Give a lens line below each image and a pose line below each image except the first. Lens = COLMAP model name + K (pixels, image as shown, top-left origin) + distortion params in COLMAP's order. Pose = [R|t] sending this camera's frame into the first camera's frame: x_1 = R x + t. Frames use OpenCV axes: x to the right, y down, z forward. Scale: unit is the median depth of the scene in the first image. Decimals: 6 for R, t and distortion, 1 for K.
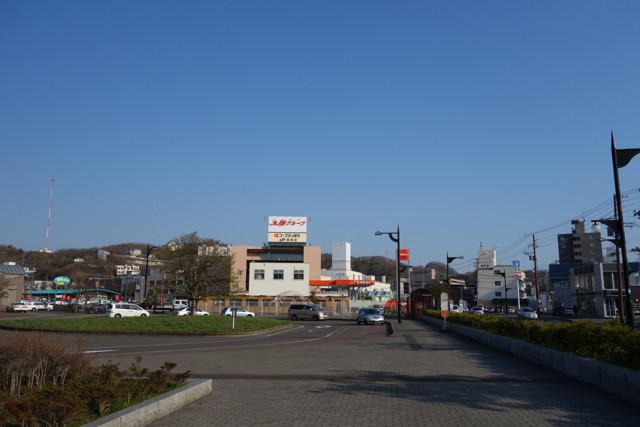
lens RADIAL K [[501.4, 0, 320.2], [0, 501.4, 213.0], [0, 0, 1]] dist [0.001420, -0.010129]
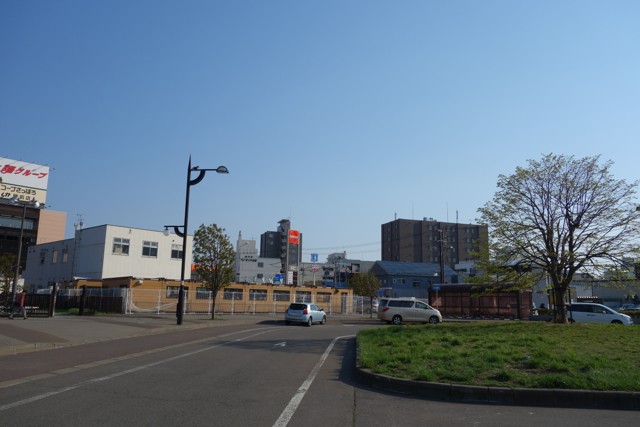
lens RADIAL K [[501.4, 0, 320.1], [0, 501.4, 214.0], [0, 0, 1]] dist [0.001420, -0.010129]
pose [[0.702089, 0.129266, 0.700258, -0.204130], [-0.141088, 0.989142, -0.041136, 0.040331], [-0.697972, -0.069917, 0.712704, 0.217951]]
